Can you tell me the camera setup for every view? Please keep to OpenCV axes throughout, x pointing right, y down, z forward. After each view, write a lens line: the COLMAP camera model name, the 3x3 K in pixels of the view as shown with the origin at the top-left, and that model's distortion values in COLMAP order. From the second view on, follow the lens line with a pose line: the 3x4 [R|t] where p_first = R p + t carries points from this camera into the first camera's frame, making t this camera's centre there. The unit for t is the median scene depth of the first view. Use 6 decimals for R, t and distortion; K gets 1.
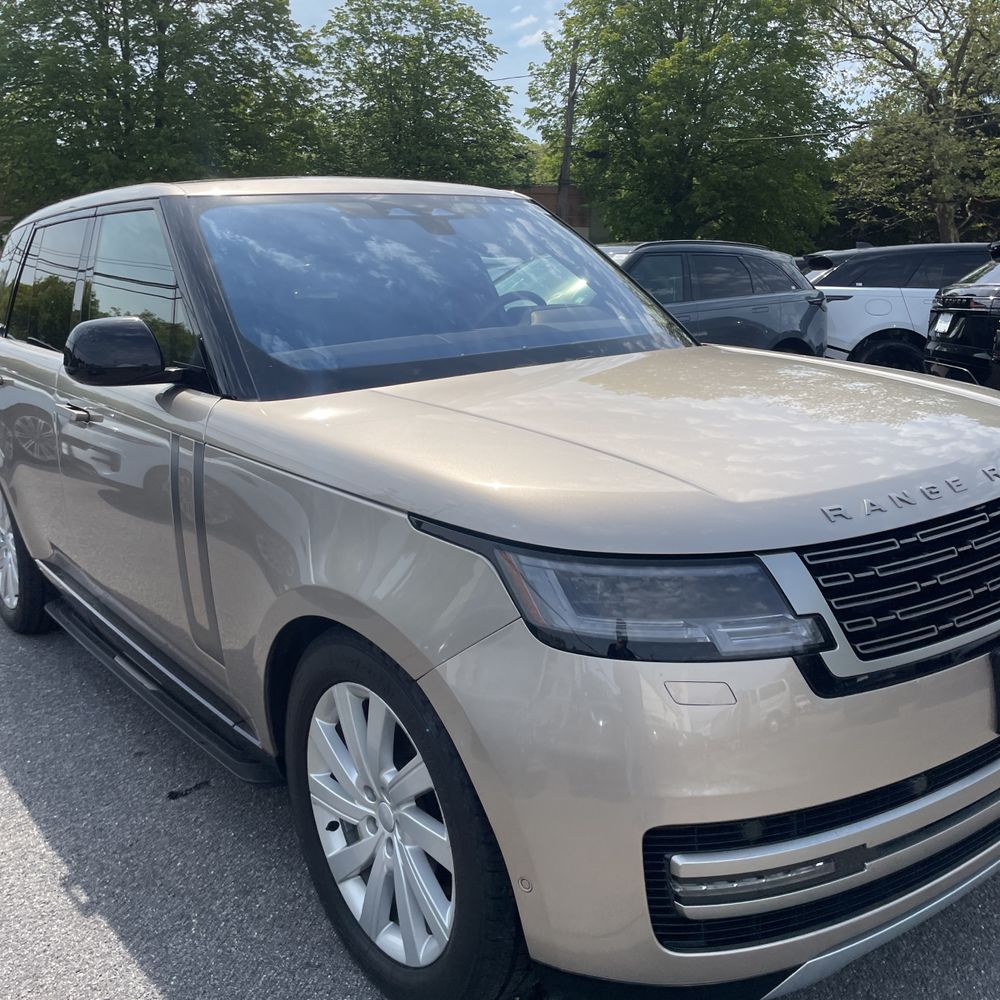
lens RADIAL K [[994.3, 0, 494.8], [0, 994.3, 502.4], [0, 0, 1]] dist [0.096532, -0.121603]
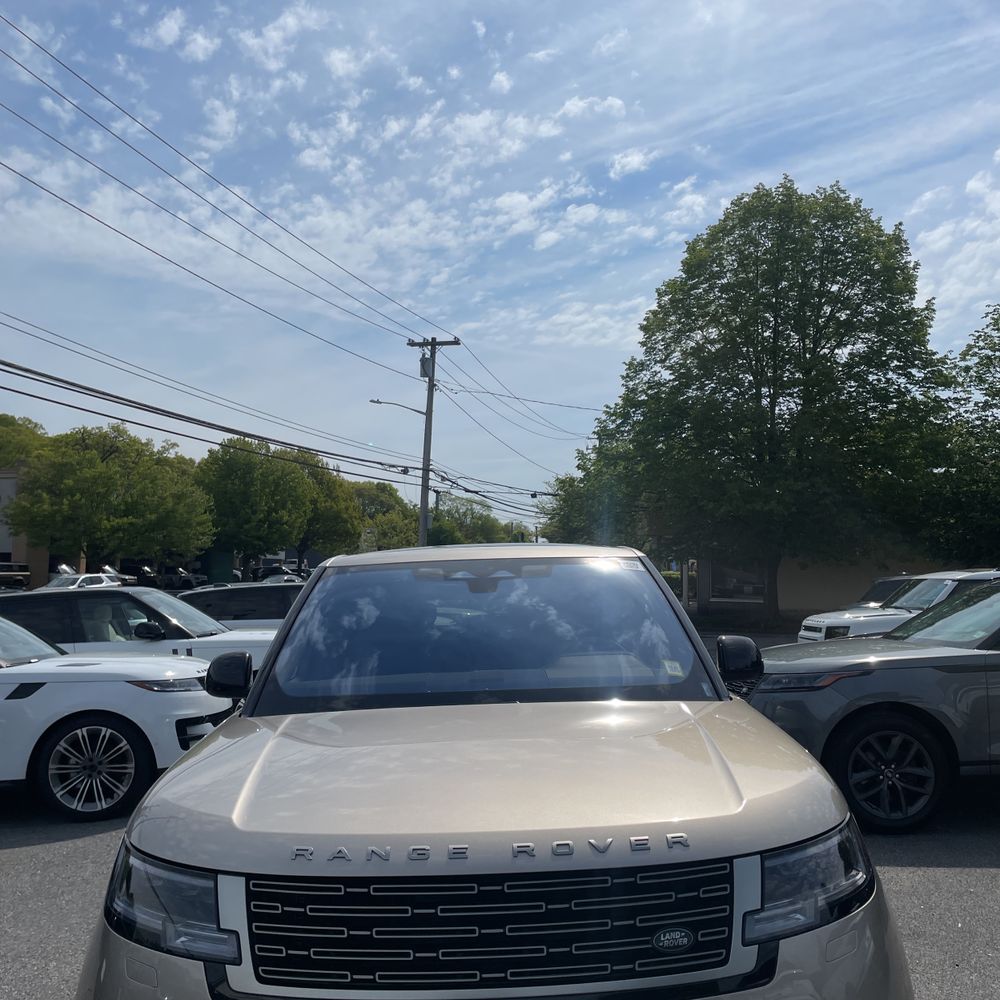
lens RADIAL K [[994.3, 0, 494.8], [0, 994.3, 502.4], [0, 0, 1]] dist [0.096532, -0.121603]
pose [[0.784208, -0.039161, -0.619261, 0.088531], [-0.145483, 0.958583, -0.244852, -0.009079], [0.603202, 0.282107, 0.746031, 0.006513]]
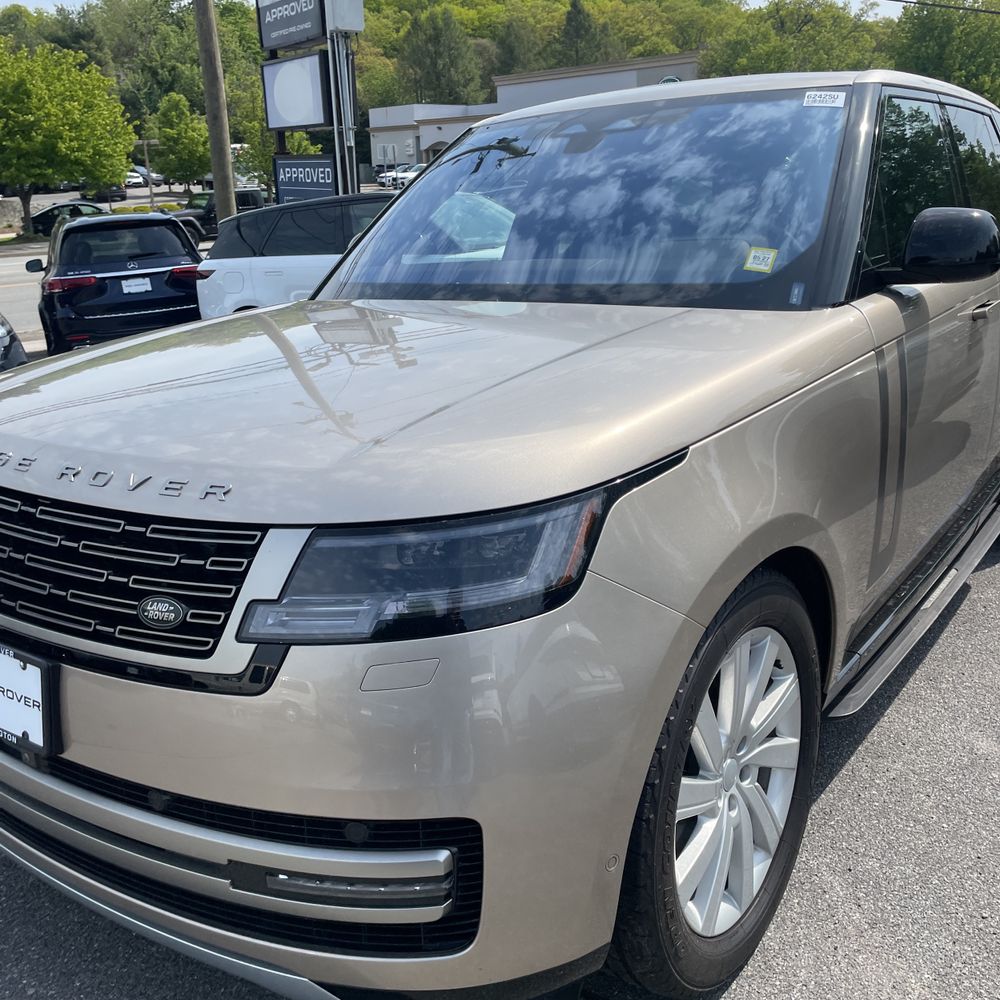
lens RADIAL K [[997.7, 0, 497.2], [0, 997.7, 492.2], [0, 0, 1]] dist [0.105876, -0.150536]
pose [[0.255887, 0.287806, -0.922870, 0.106831], [-0.189200, 0.951101, 0.244150, -0.022530], [0.948011, 0.112133, 0.297827, 0.084294]]
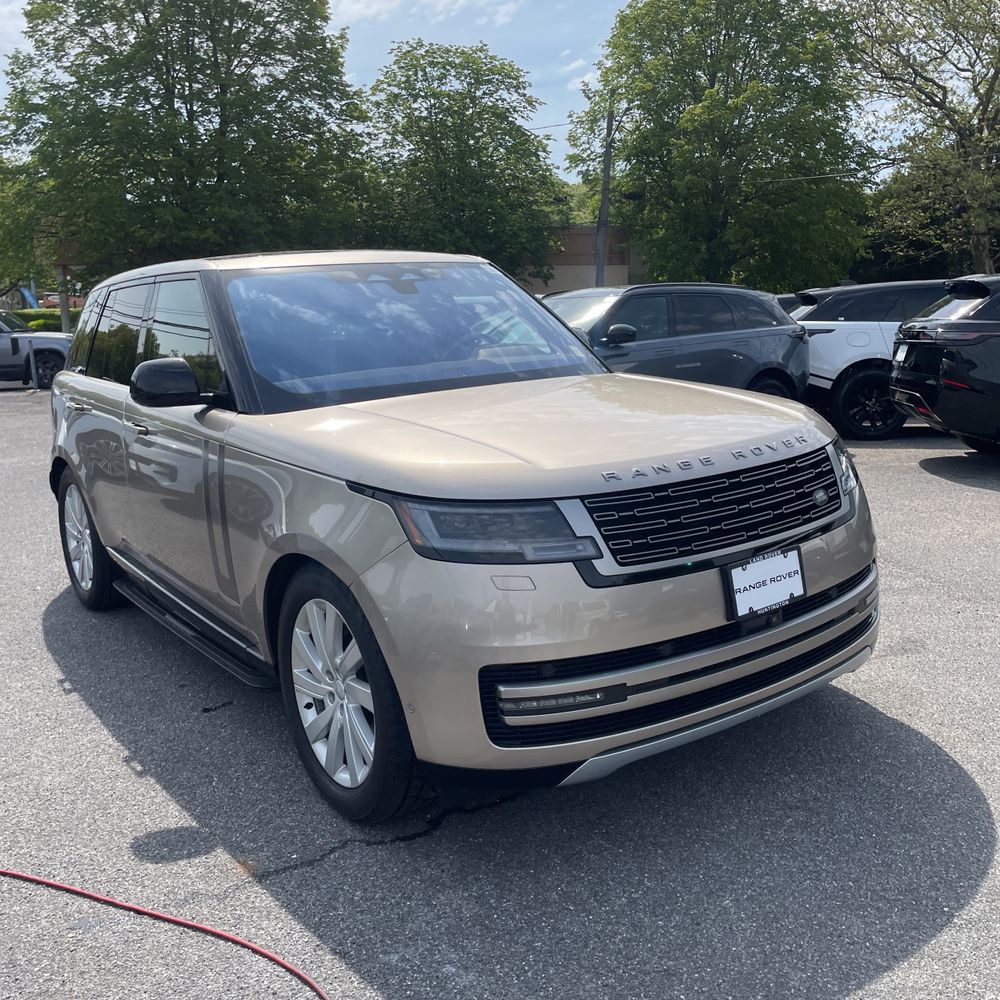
lens RADIAL K [[997.7, 0, 497.2], [0, 997.7, 492.2], [0, 0, 1]] dist [0.105876, -0.150536]
pose [[0.998515, -0.006458, -0.054096, 0.016623], [0.004020, 0.998976, -0.045054, 0.007163], [0.054332, 0.044769, 0.997519, -0.038708]]
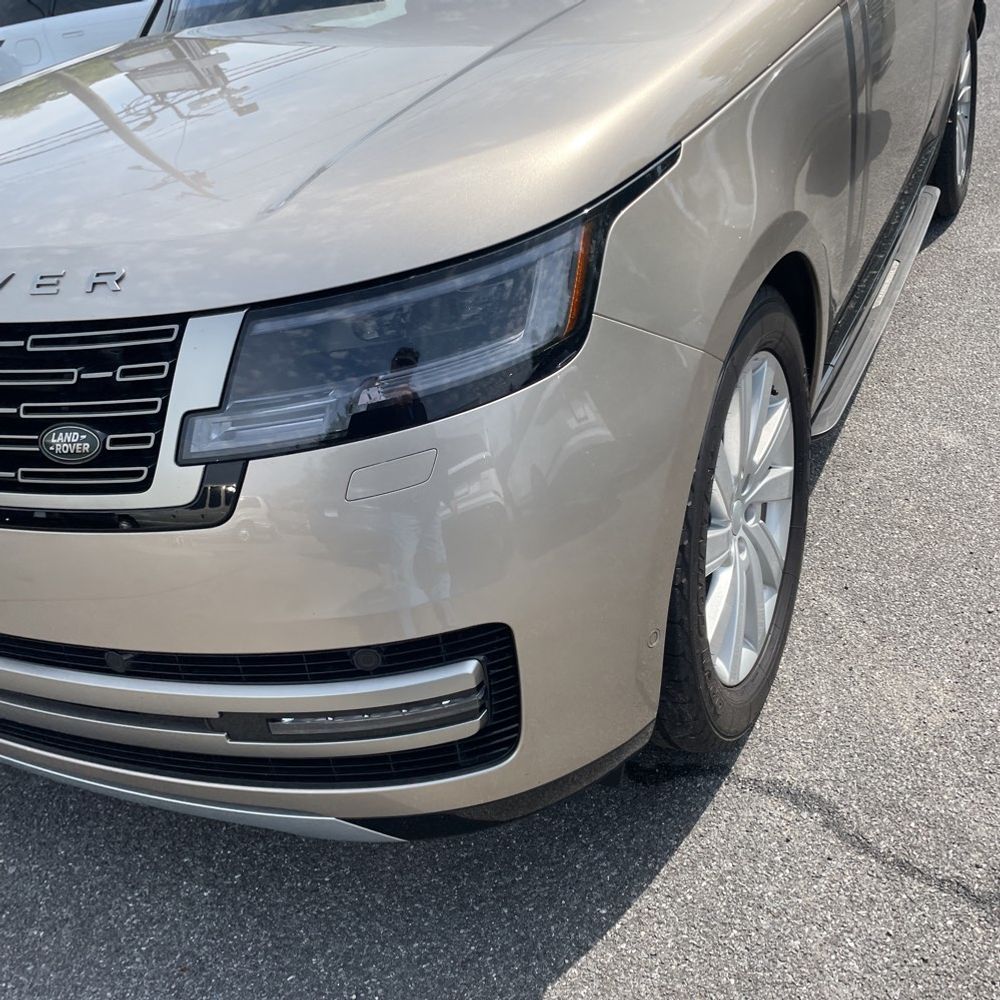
lens RADIAL K [[1051.0, 0, 495.1], [0, 1051.0, 497.4], [0, 0, 1]] dist [-0.011792, -0.026257]
pose [[0.409782, 0.444628, -0.796482, 0.097134], [-0.090526, 0.888673, 0.449518, -0.019099], [0.907680, -0.112102, 0.404413, 0.081917]]
